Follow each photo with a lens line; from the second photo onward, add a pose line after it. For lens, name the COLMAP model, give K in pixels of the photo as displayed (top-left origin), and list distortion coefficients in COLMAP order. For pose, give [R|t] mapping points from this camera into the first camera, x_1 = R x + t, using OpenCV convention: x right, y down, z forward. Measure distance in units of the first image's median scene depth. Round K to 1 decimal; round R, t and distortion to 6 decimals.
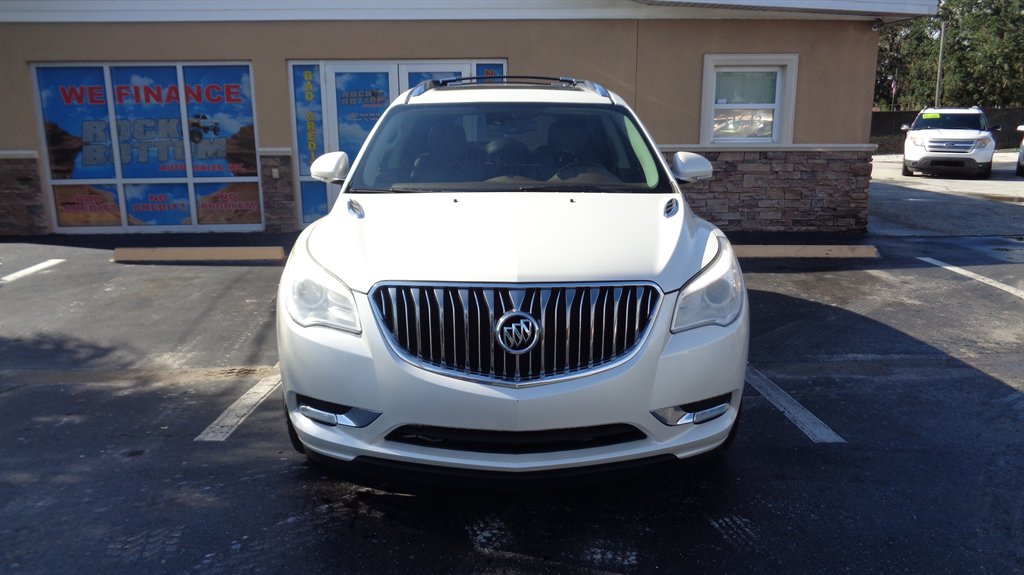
lens RADIAL K [[757.1, 0, 506.7], [0, 757.1, 312.5], [0, 0, 1]] dist [-0.007927, -0.002569]
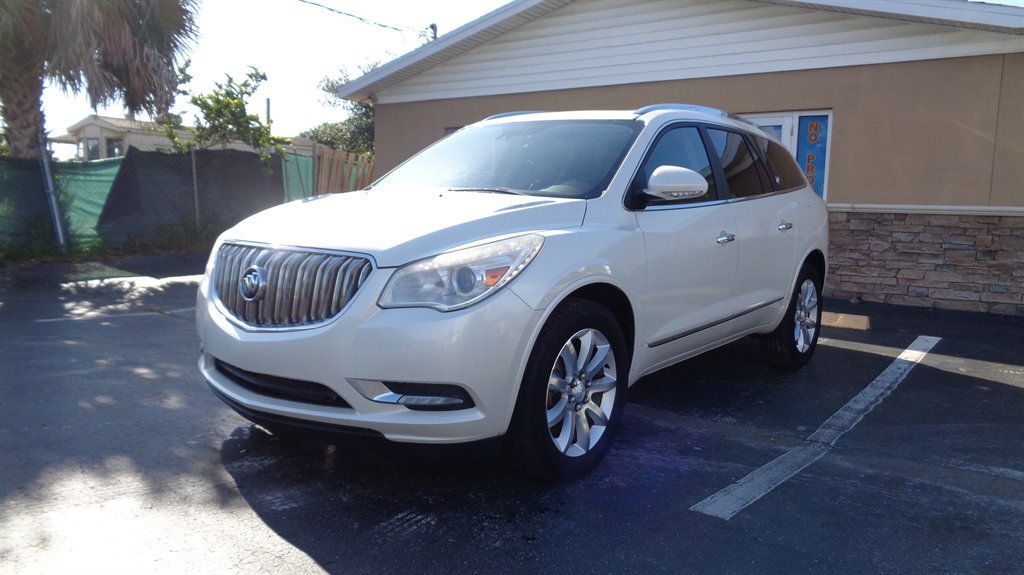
lens RADIAL K [[757.1, 0, 506.7], [0, 757.1, 312.5], [0, 0, 1]] dist [-0.007927, -0.002569]
pose [[0.784554, 0.113030, -0.609671, 0.715778], [-0.176722, 0.983226, -0.045130, 0.037395], [0.594343, 0.143149, 0.791369, 0.220138]]
